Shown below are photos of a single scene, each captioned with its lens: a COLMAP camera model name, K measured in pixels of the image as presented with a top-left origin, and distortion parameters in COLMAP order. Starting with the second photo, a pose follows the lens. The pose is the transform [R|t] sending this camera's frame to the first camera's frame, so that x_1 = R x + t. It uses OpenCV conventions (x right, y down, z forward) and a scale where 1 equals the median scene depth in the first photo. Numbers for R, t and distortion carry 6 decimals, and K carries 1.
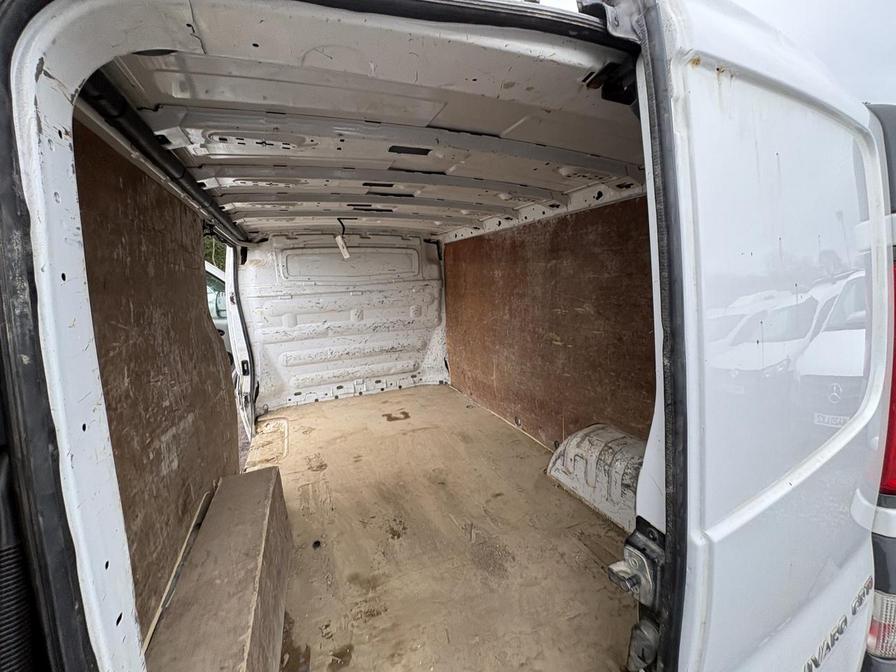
lens RADIAL K [[355.6, 0, 448.4], [0, 355.6, 335.4], [0, 0, 1]] dist [-0.000920, -0.000358]
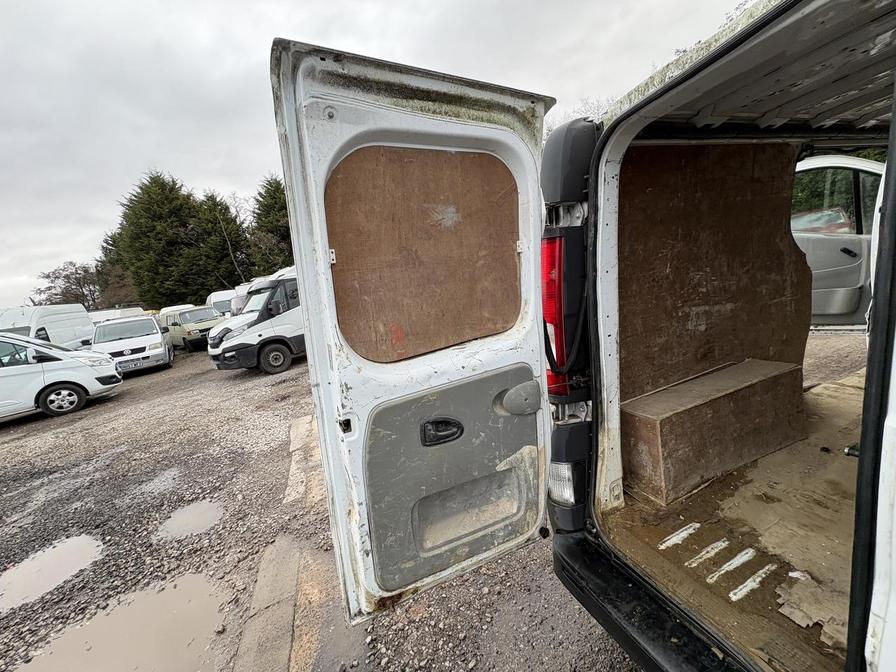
lens RADIAL K [[355.6, 0, 448.5], [0, 355.6, 337.1], [0, 0, 1]] dist [-0.000920, -0.000358]
pose [[-0.013904, 0.215048, -0.976504, 0.967891], [-0.003344, 0.976583, 0.215113, 0.061050], [0.999898, 0.006256, -0.012860, -0.173913]]
